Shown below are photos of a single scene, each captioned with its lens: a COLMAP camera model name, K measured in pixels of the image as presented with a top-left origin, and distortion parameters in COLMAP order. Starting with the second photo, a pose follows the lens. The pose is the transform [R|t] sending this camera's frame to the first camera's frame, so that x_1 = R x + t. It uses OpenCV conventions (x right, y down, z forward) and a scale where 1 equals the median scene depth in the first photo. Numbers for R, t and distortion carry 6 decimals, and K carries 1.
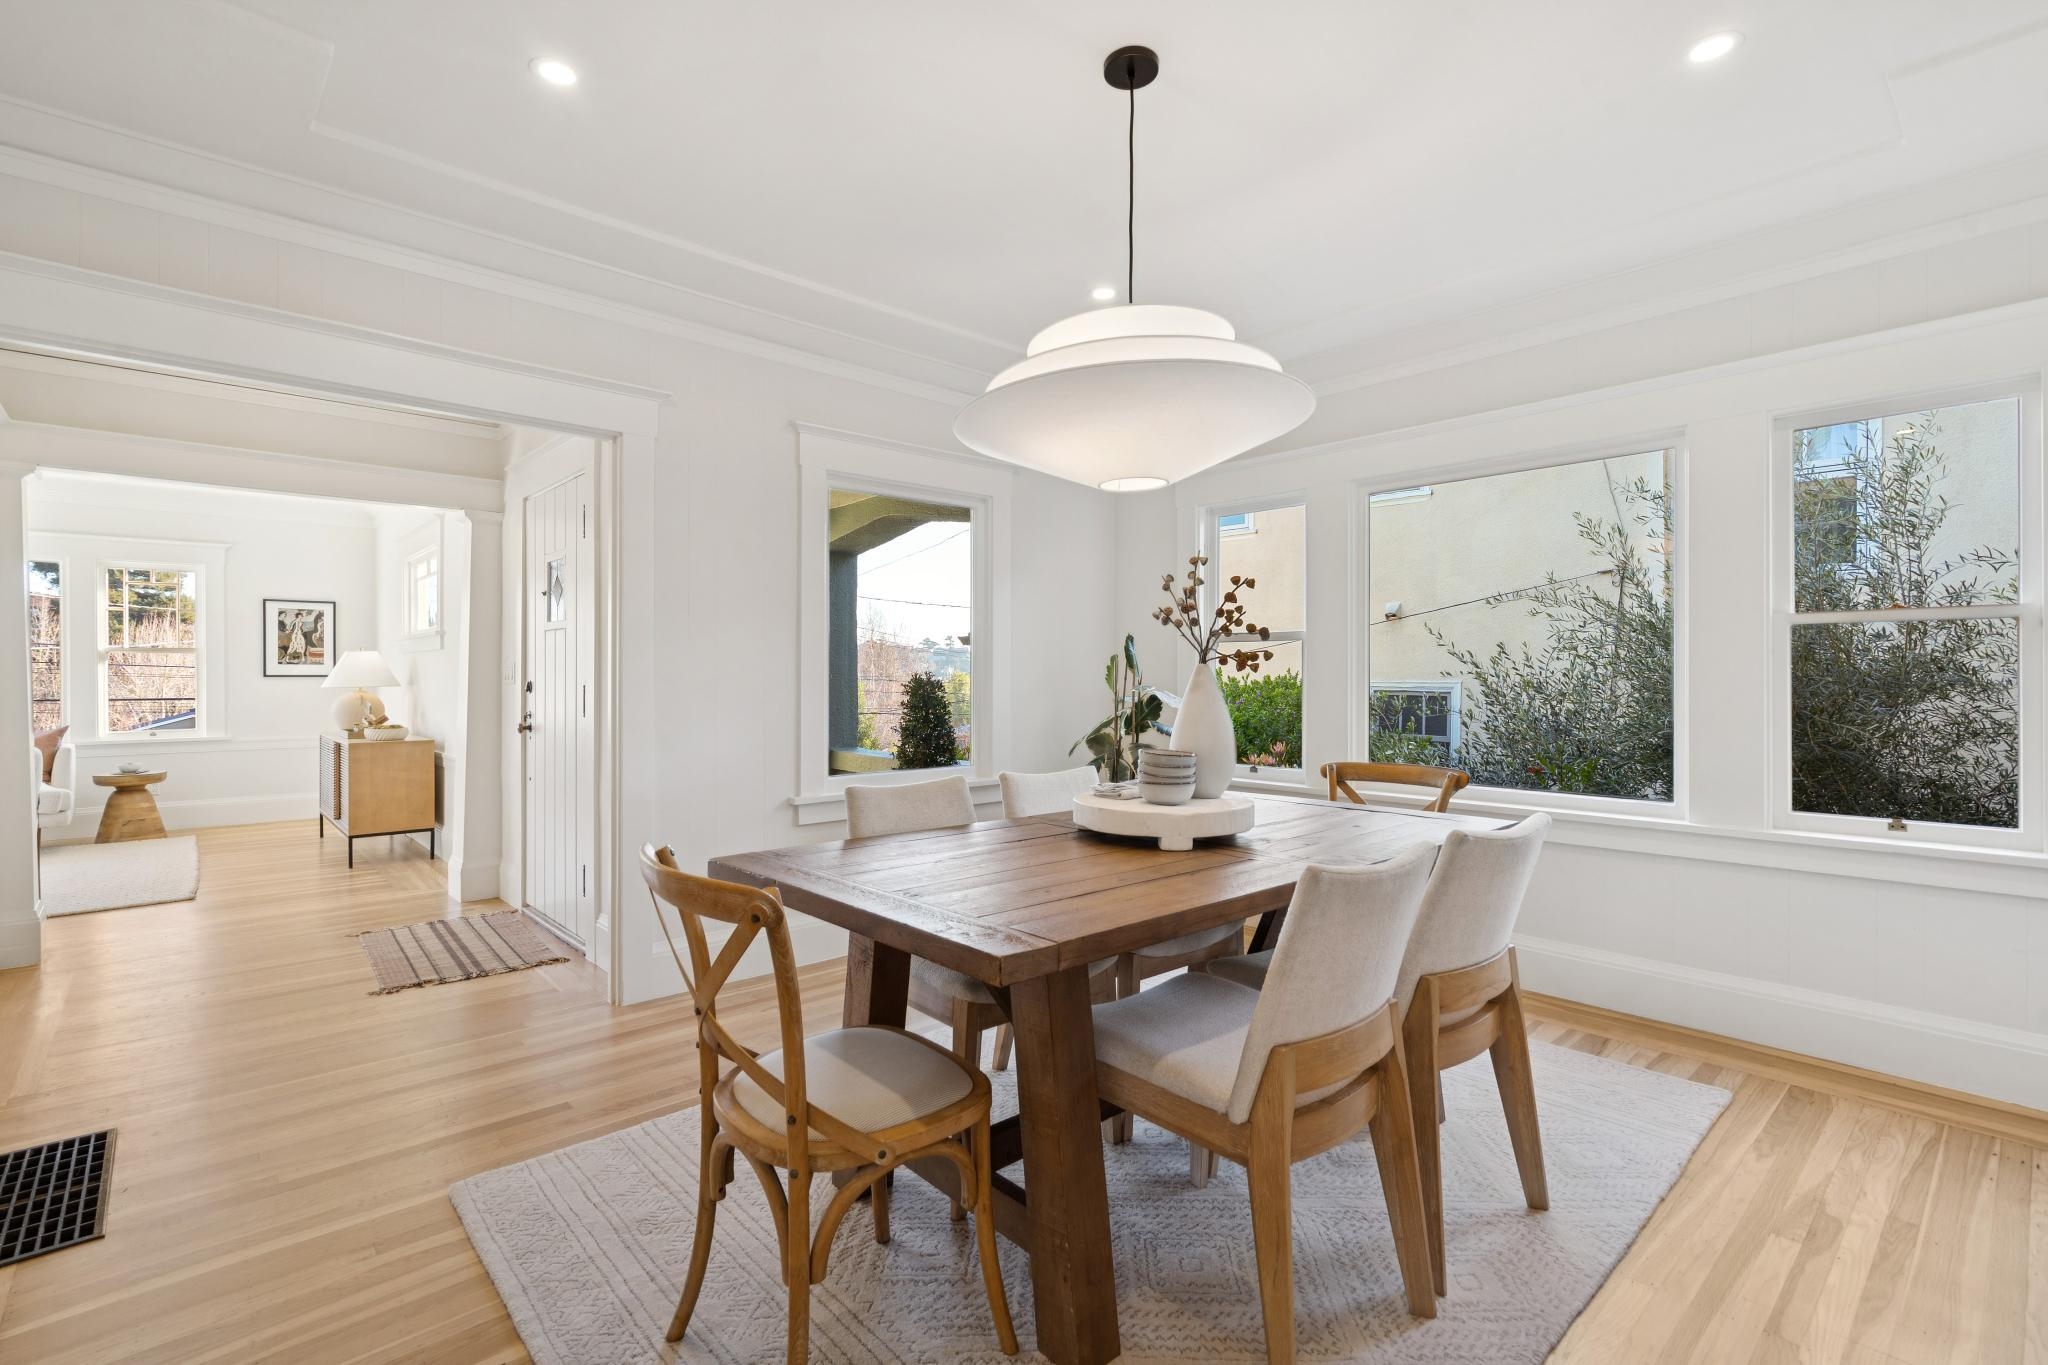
lens RADIAL K [[933.8, 0, 1020.7], [0, 933.8, 691.4], [0, 0, 1]] dist [-0.001538, 0.000356]
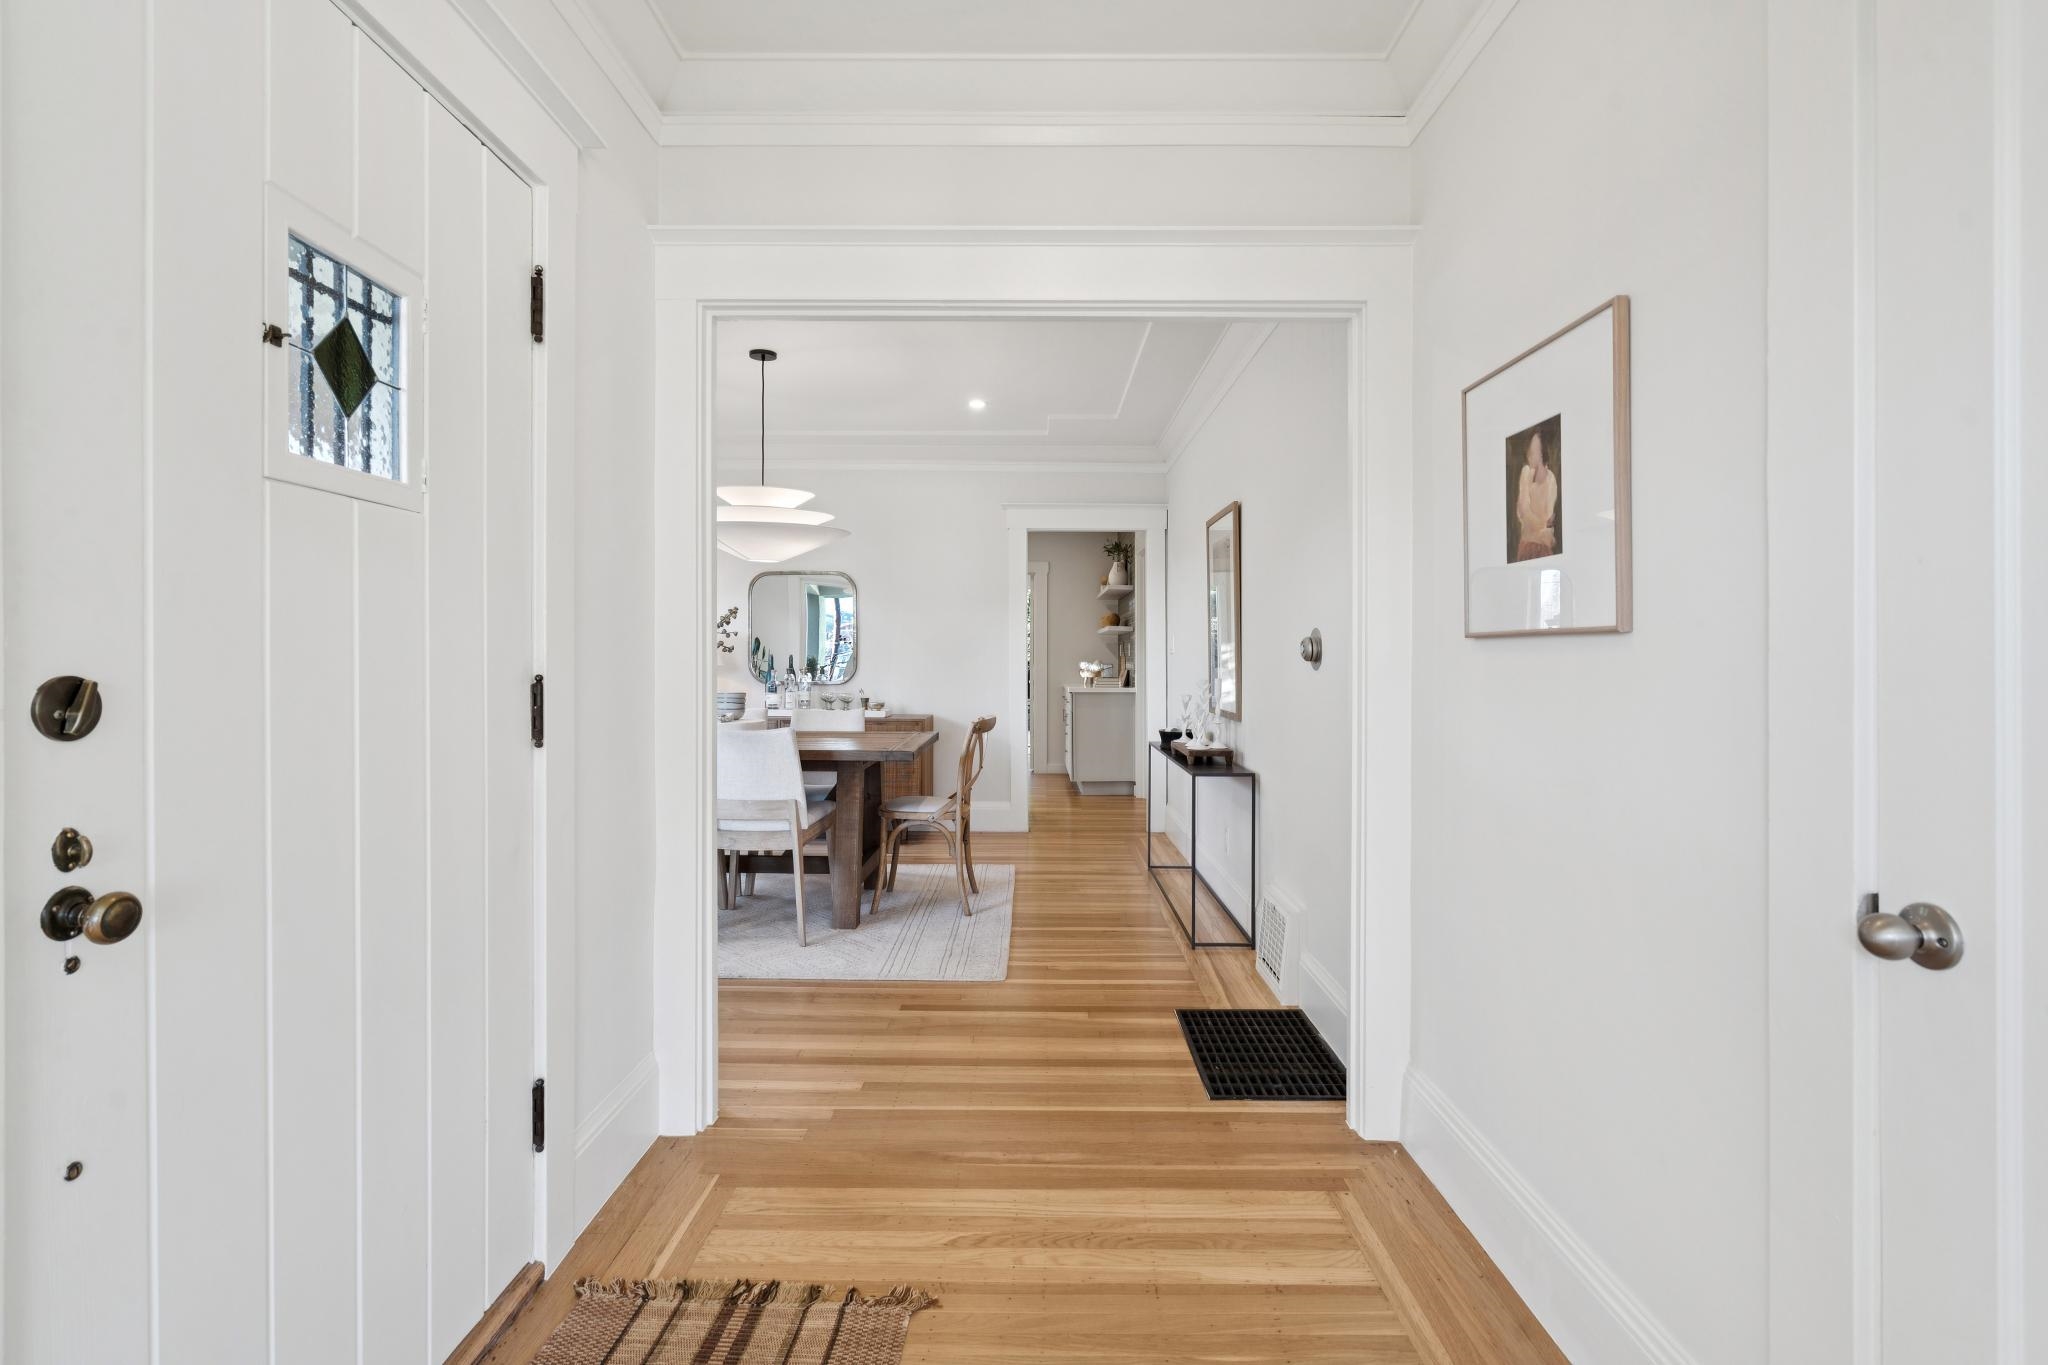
lens RADIAL K [[933.8, 0, 1020.7], [0, 933.8, 691.4], [0, 0, 1]] dist [-0.001538, 0.000356]
pose [[-0.732545, -0.028131, 0.680137, -1.258164], [0.002382, 0.999034, 0.043887, -0.021502], [-0.680714, 0.033769, -0.731770, 1.574446]]
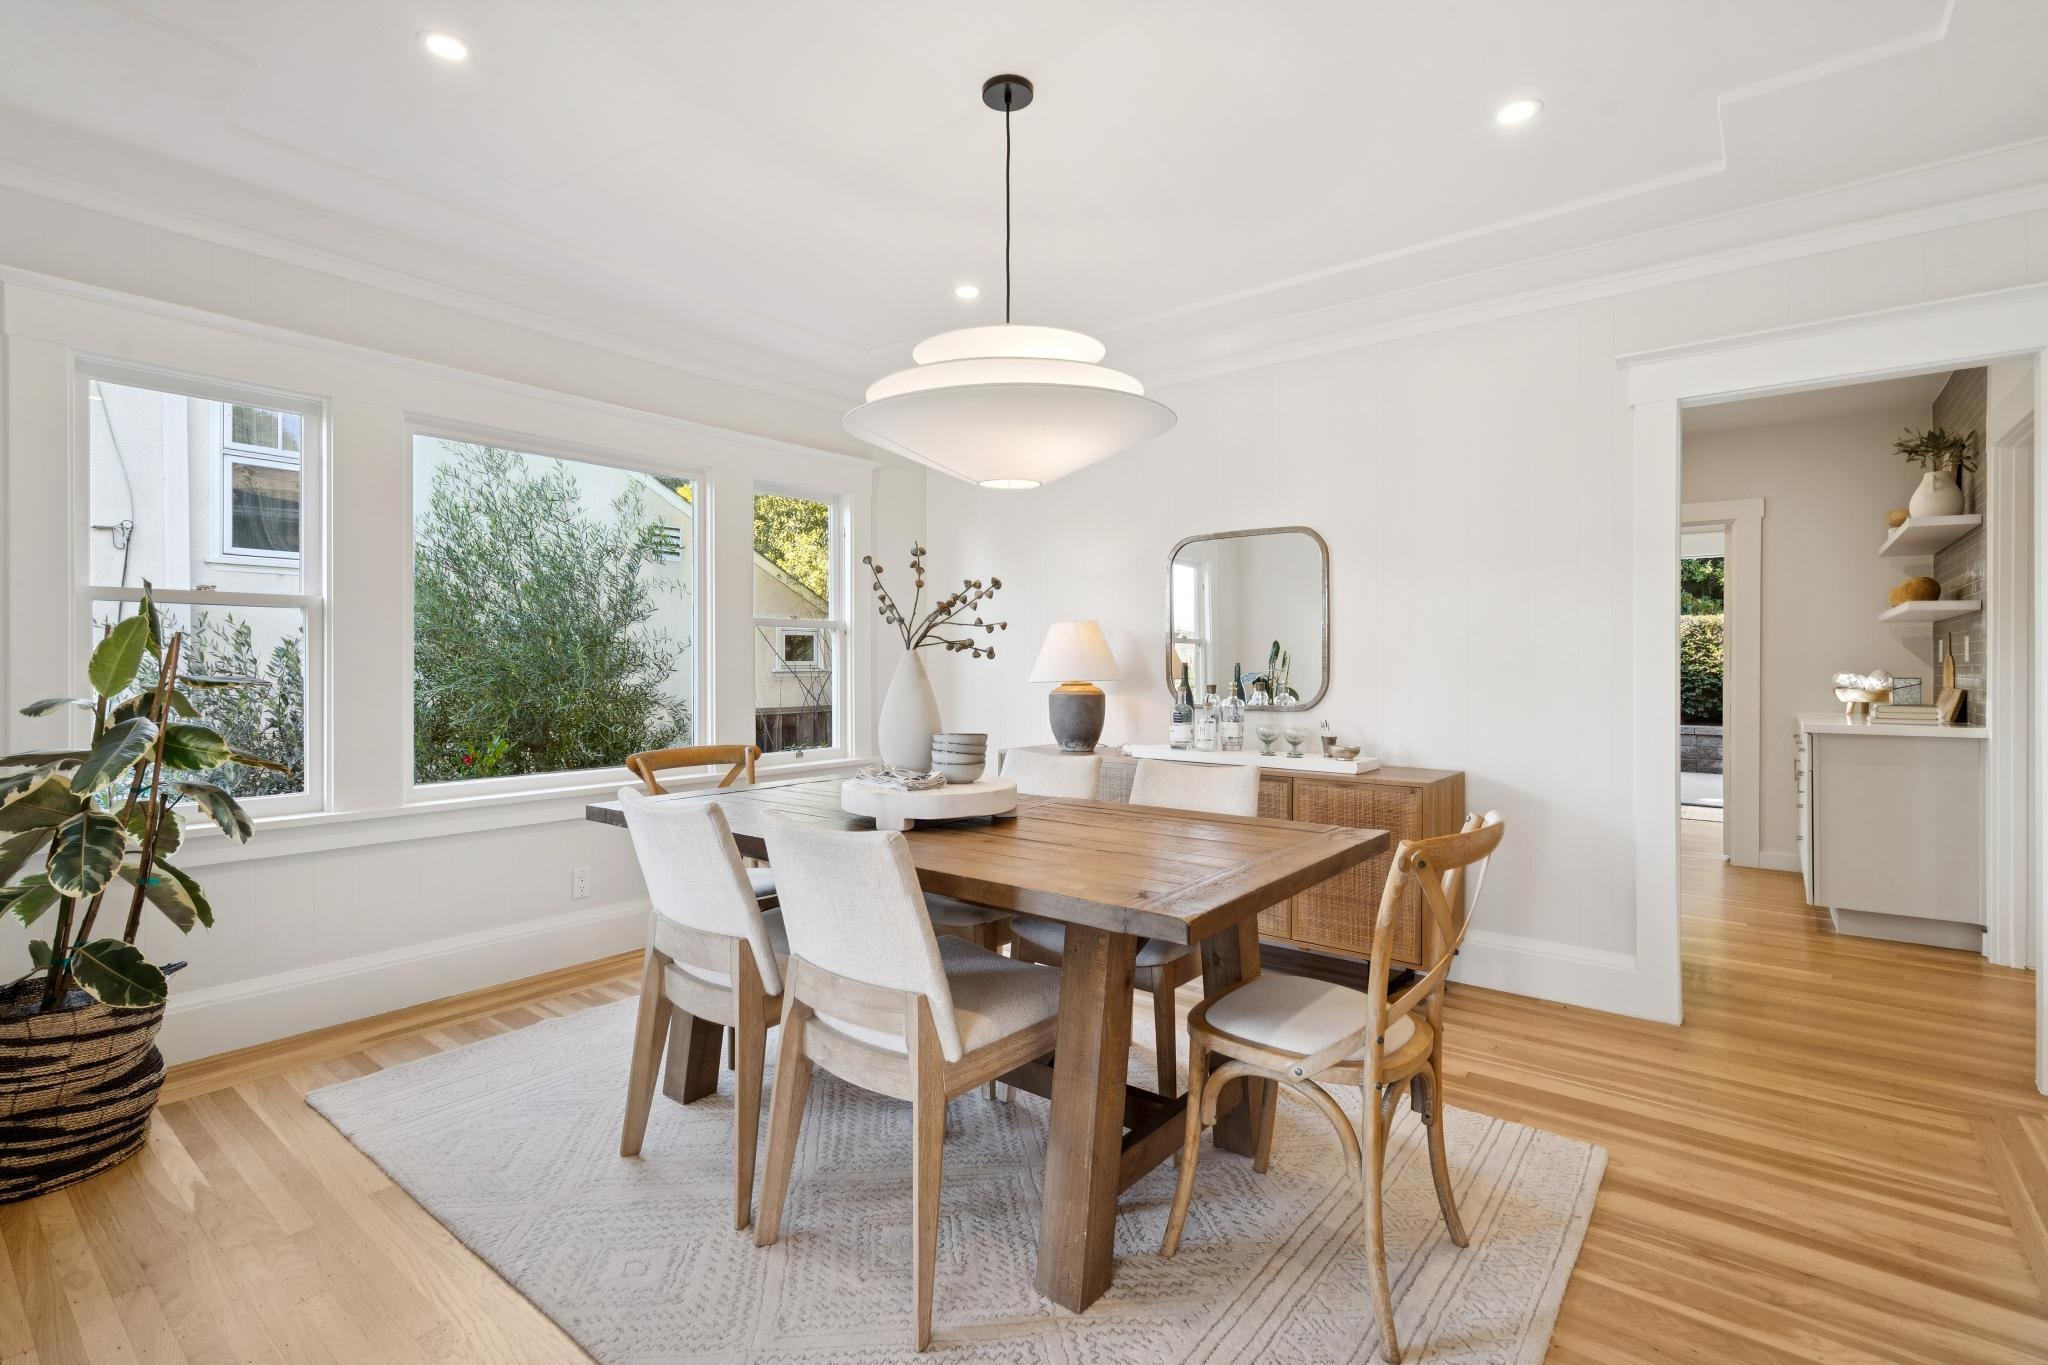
lens RADIAL K [[946.1, 0, 1034.2], [0, 946.1, 675.9], [0, 0, 1]] dist [0.000839, 0.007239]
pose [[-0.170203, -0.012136, 0.985334, -0.921660], [0.009506, 0.999857, 0.013957, -0.017203], [-0.985363, 0.011742, -0.170063, 1.133165]]
